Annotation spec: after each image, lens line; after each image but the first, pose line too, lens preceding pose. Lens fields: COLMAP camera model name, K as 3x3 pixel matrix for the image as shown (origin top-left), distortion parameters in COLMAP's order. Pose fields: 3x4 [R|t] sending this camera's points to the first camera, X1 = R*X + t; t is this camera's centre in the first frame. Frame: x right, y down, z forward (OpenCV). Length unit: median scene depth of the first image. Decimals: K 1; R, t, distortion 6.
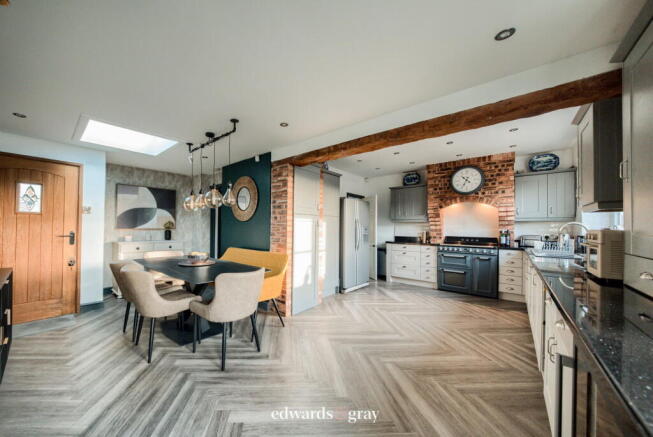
lens RADIAL K [[234.6, 0, 291.2], [0, 234.6, 225.0], [0, 0, 1]] dist [-0.009135, -0.000016]
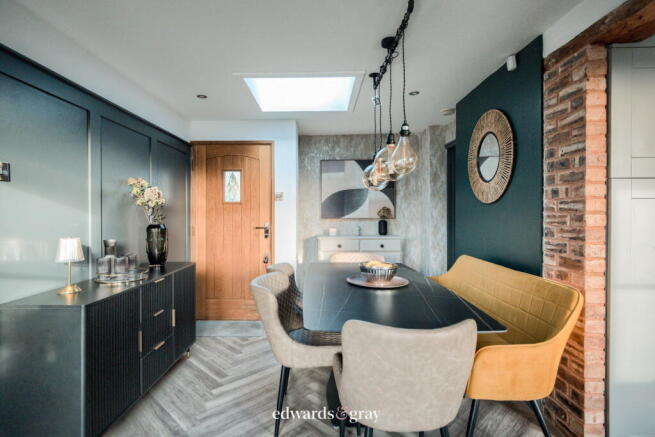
lens RADIAL K [[336.3, 0, 326.0], [0, 336.3, 215.6], [0, 0, 1]] dist [0.000433, -0.000406]
pose [[0.674522, -0.007232, -0.738220, 0.096120], [0.017831, 0.999820, 0.006498, -0.001544], [0.738040, -0.017546, 0.674529, 0.318372]]
